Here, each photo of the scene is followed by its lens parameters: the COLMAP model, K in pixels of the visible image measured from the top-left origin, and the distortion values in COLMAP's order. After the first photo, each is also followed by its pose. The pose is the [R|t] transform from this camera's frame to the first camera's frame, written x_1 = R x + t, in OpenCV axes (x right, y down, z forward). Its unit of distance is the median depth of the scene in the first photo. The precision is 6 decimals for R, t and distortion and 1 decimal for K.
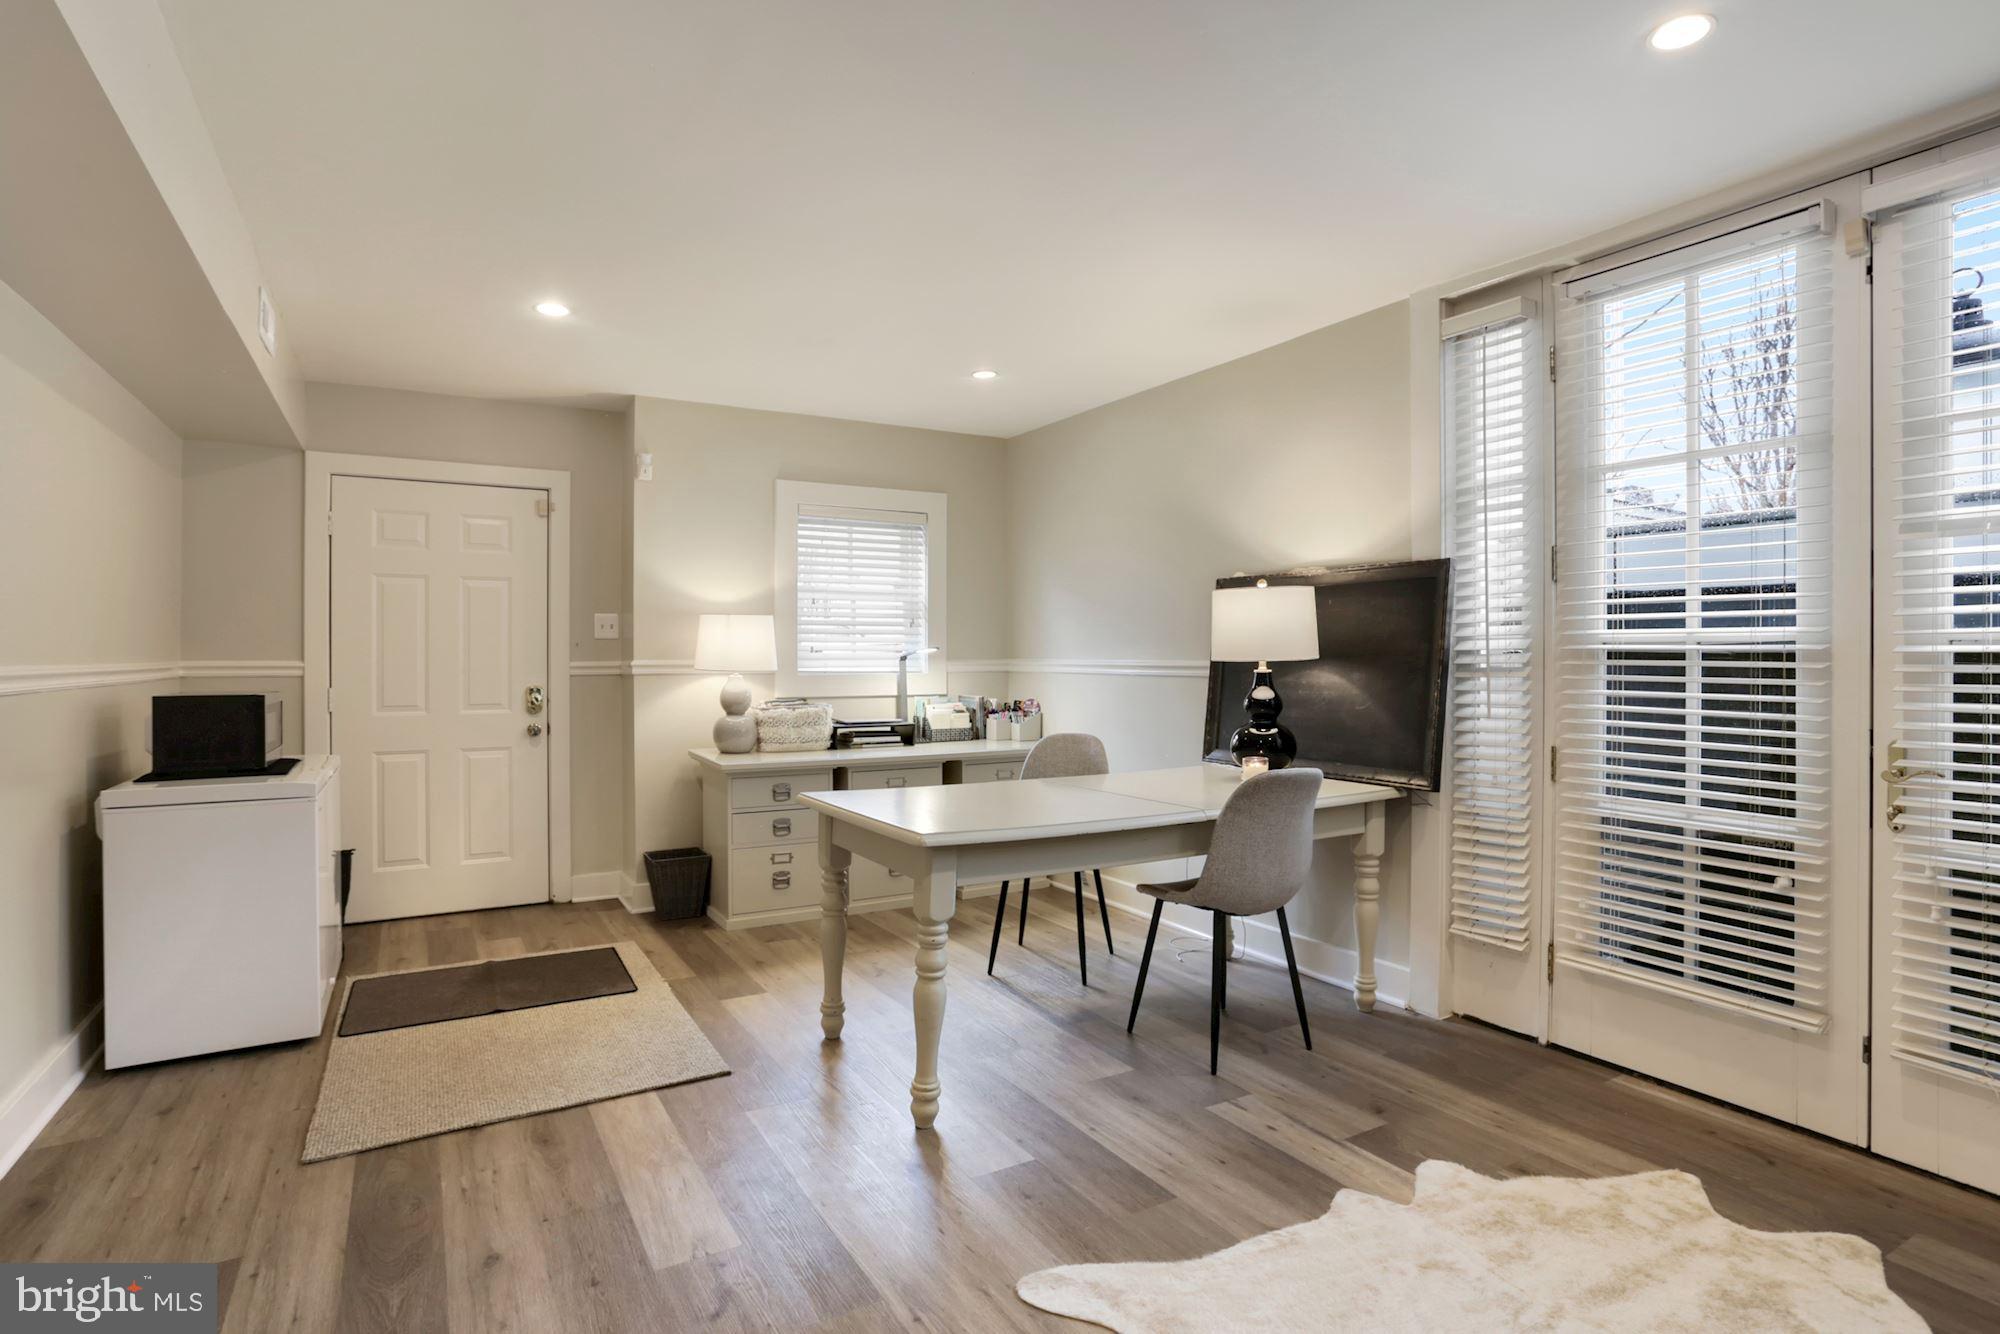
lens RADIAL K [[990.5, 0, 1005.5], [0, 990.5, 665.5], [0, 0, 1]] dist [-0.002612, 0.002075]
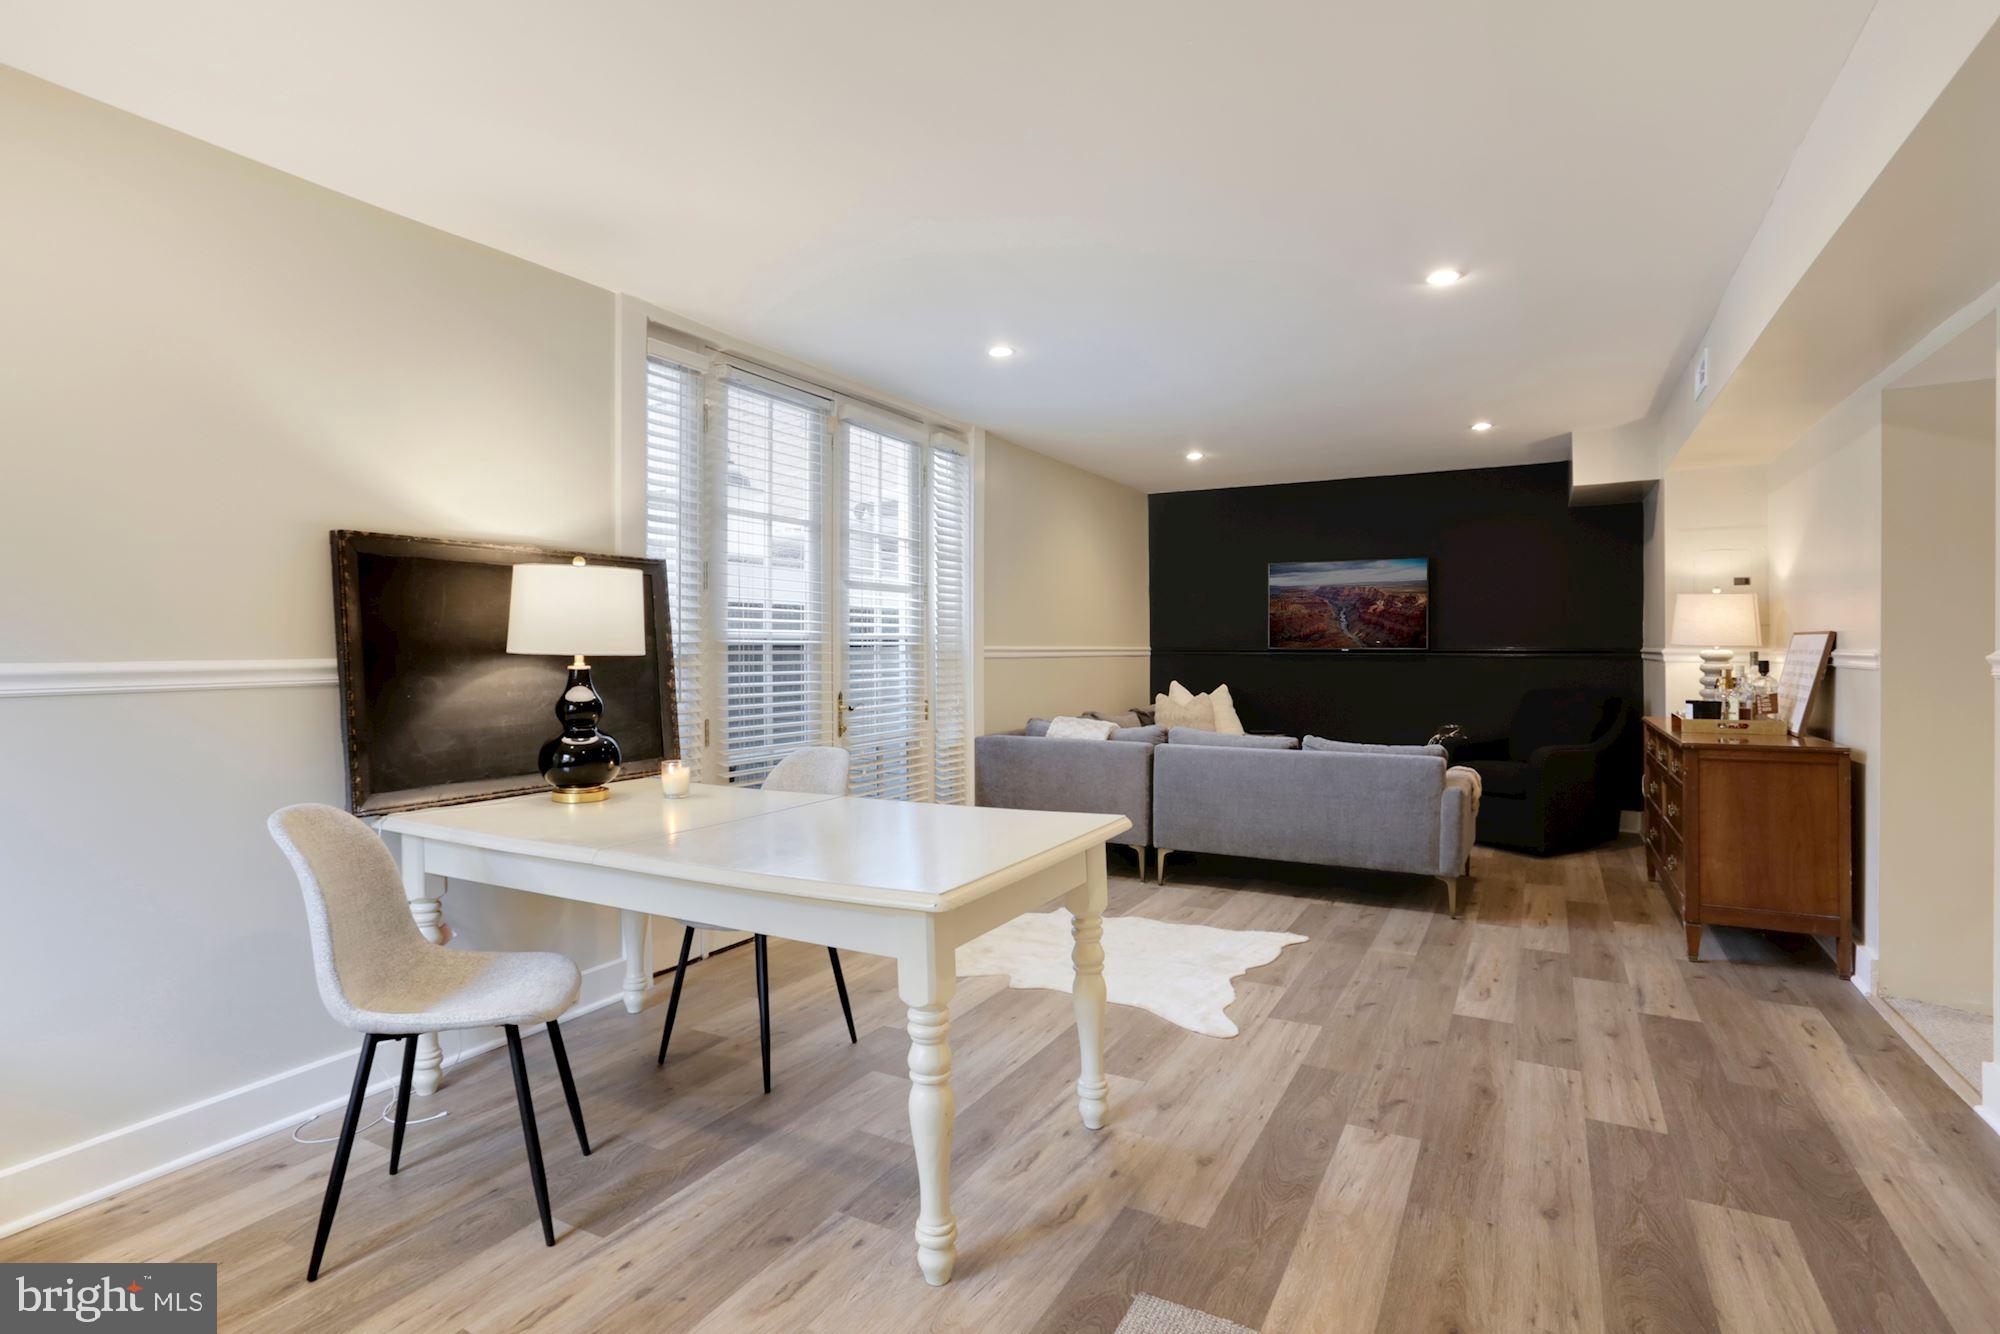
lens RADIAL K [[990.5, 0, 1005.7], [0, 990.5, 652.5], [0, 0, 1]] dist [-0.002612, 0.002075]
pose [[-0.504033, 0.002109, 0.863682, -0.823545], [0.022733, 0.999683, 0.010826, -0.010039], [-0.863385, 0.025091, -0.503921, 1.460672]]
